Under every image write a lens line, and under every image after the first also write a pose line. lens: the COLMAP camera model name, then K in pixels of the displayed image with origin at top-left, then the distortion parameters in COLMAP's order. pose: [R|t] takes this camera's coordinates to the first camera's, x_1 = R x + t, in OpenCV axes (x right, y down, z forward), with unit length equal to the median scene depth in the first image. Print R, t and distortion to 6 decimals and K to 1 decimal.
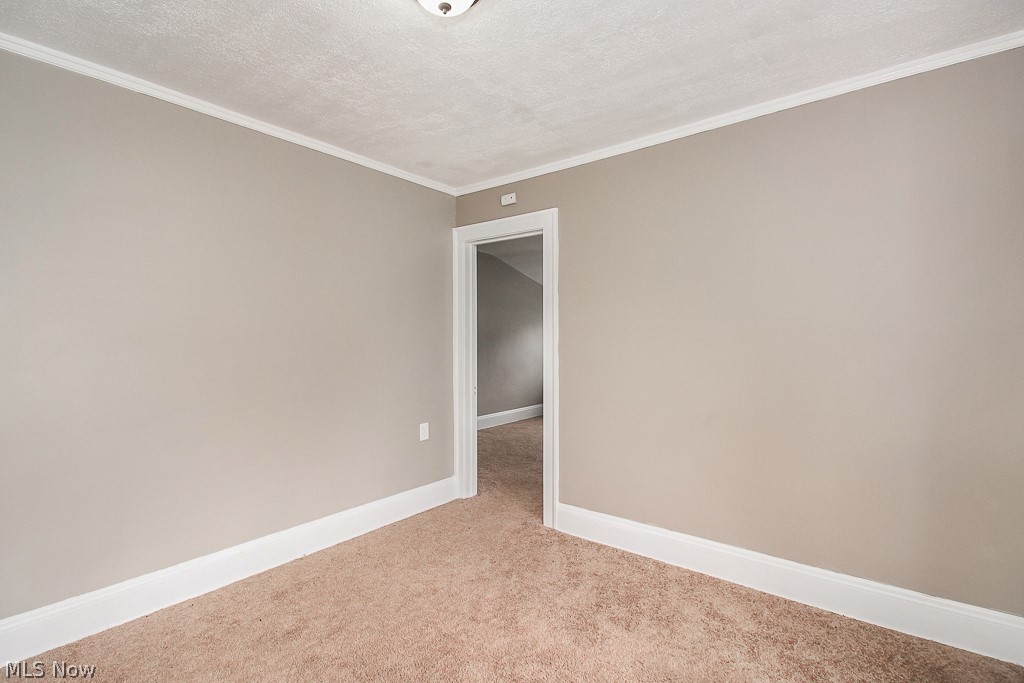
lens RADIAL K [[465.1, 0, 517.9], [0, 465.1, 340.2], [0, 0, 1]] dist [0.001512, -0.003006]
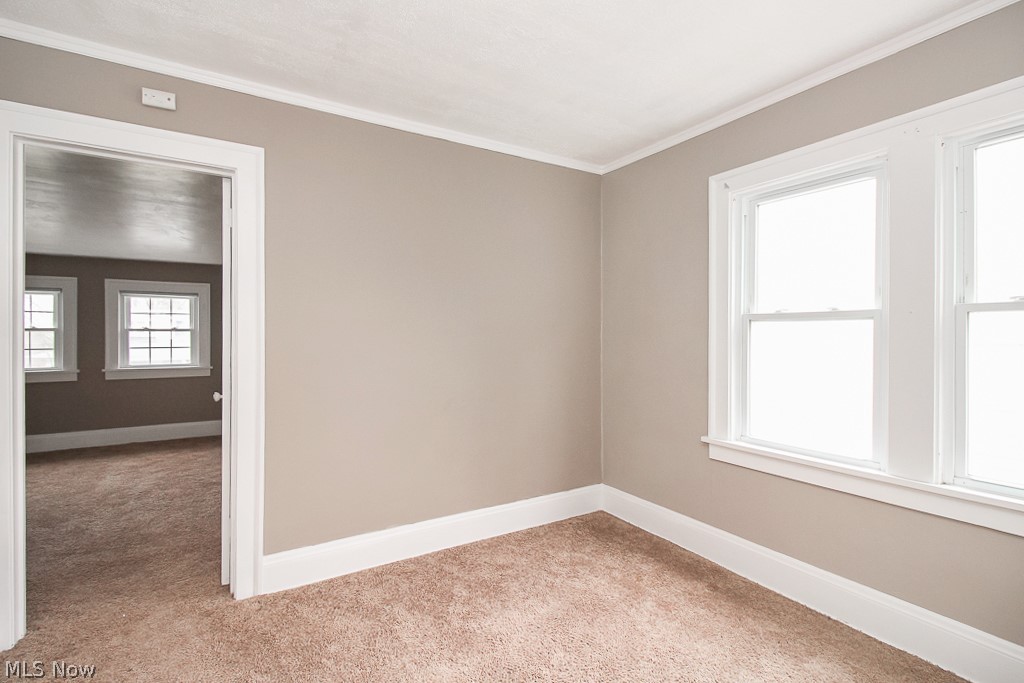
lens RADIAL K [[465.1, 0, 515.2], [0, 465.1, 338.5], [0, 0, 1]] dist [0.001512, -0.003006]
pose [[0.361386, 0.000896, 0.932416, -0.504579], [0.005222, 0.999982, -0.002985, 0.017124], [-0.932402, 0.005948, 0.361375, 0.420976]]
